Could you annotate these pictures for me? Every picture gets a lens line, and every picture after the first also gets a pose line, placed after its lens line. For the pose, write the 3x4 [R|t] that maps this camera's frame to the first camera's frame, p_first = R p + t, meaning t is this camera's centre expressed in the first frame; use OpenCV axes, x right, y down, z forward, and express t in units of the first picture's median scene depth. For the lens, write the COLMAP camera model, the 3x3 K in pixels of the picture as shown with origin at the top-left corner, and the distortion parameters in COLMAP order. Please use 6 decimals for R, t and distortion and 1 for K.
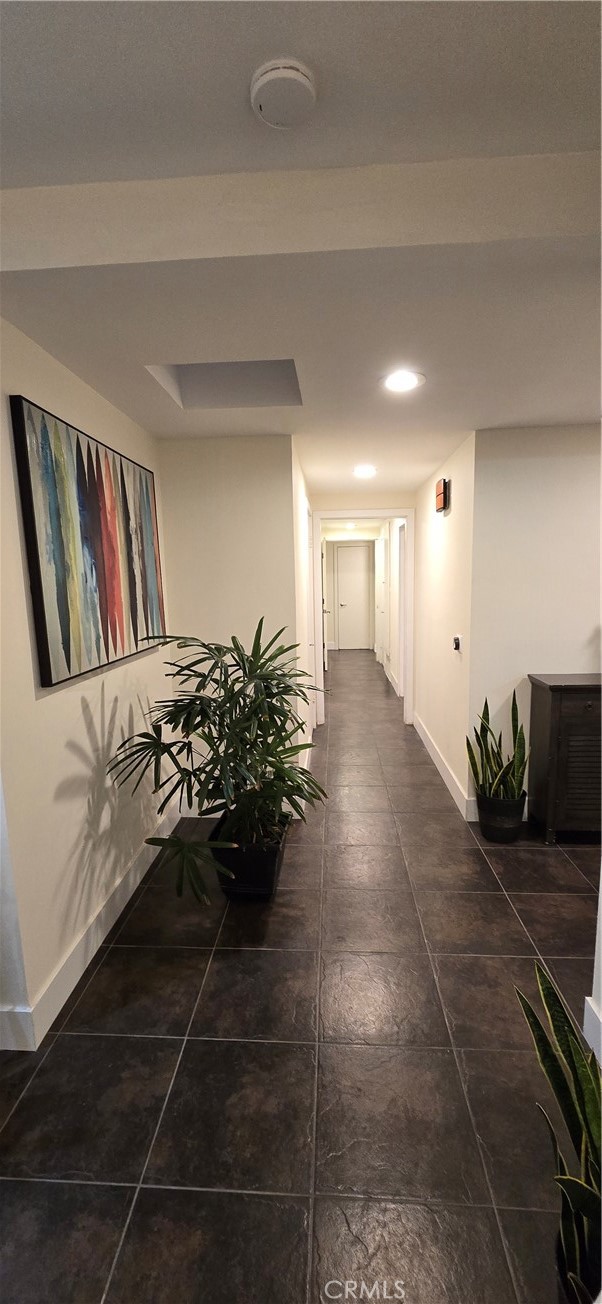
lens RADIAL K [[534.0, 0, 297.5], [0, 534.0, 658.5], [0, 0, 1]] dist [-0.001837, 0.000027]
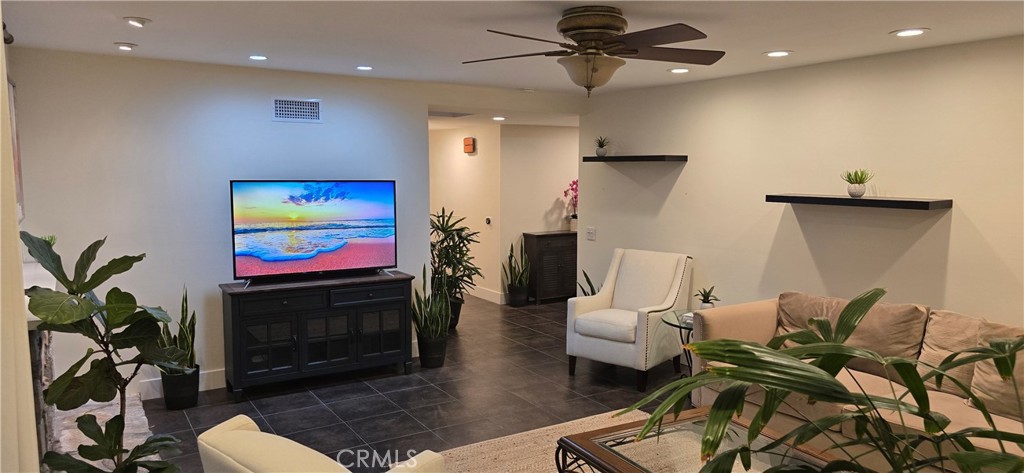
lens RADIAL K [[654.7, 0, 516.4], [0, 654.7, 238.0], [0, 0, 1]] dist [0.020362, -0.003123]
pose [[0.820134, -0.031171, 0.571322, -1.414824], [0.060171, 0.997677, -0.031944, 0.167187], [-0.568999, 0.060576, 0.820104, -1.492618]]
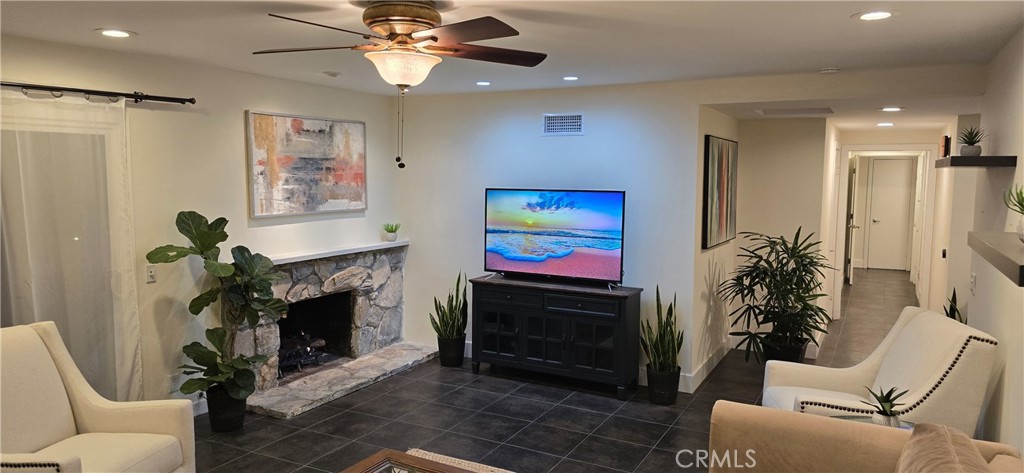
lens RADIAL K [[654.7, 0, 516.4], [0, 654.7, 238.0], [0, 0, 1]] dist [0.020362, -0.003123]
pose [[0.905104, 0.068911, -0.419569, 0.000975], [-0.091739, 0.995187, -0.034449, 0.132160], [0.415176, 0.069671, 0.907069, -1.477453]]
